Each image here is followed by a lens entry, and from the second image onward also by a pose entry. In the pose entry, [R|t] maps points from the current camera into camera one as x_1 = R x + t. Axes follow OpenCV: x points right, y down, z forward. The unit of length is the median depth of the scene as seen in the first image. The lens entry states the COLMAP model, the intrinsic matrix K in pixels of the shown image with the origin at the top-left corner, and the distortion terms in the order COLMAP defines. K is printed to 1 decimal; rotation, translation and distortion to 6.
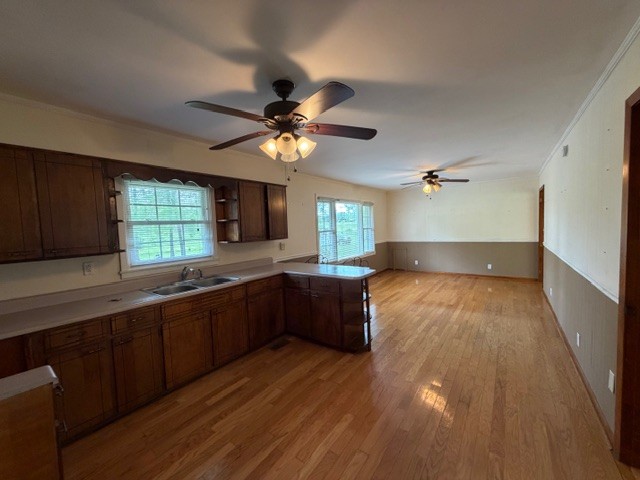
lens RADIAL K [[254.6, 0, 319.3], [0, 254.6, 240.6], [0, 0, 1]] dist [0.000326, 0.000005]
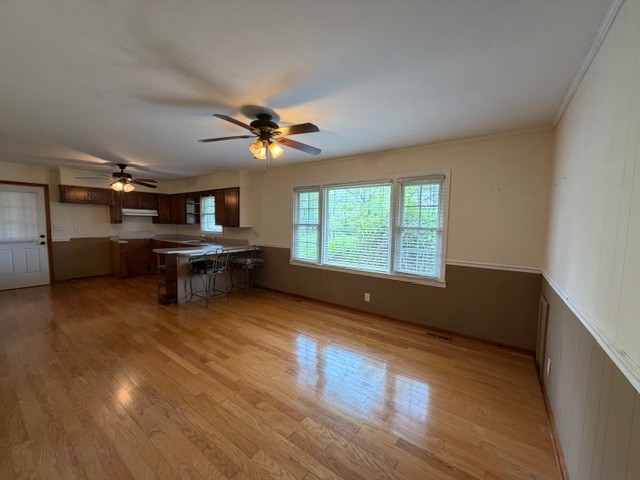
lens RADIAL K [[254.6, 0, 319.3], [0, 254.6, 240.6], [0, 0, 1]] dist [0.000326, 0.000005]
pose [[0.011863, 0.113858, -0.993426, 1.646941], [-0.071890, 0.991022, 0.112724, -0.159959], [0.997342, 0.070081, 0.019941, 1.898562]]
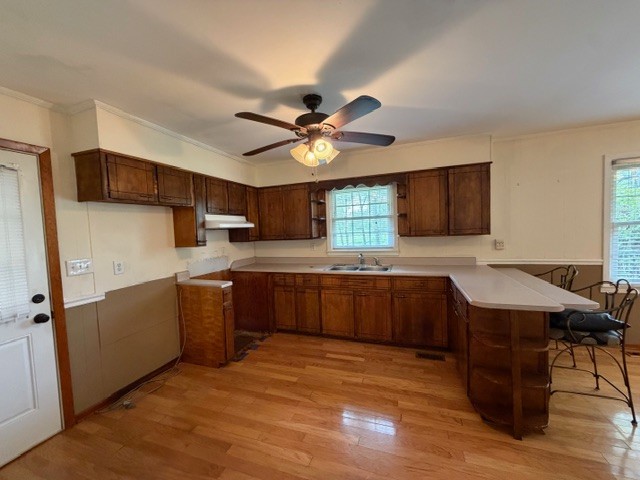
lens RADIAL K [[254.6, 0, 319.3], [0, 254.6, 240.6], [0, 0, 1]] dist [0.000326, 0.000005]
pose [[0.298573, 0.072827, -0.951604, 0.590787], [-0.022583, 0.997344, 0.069242, -0.042177], [0.954120, 0.000817, 0.299424, 0.417033]]
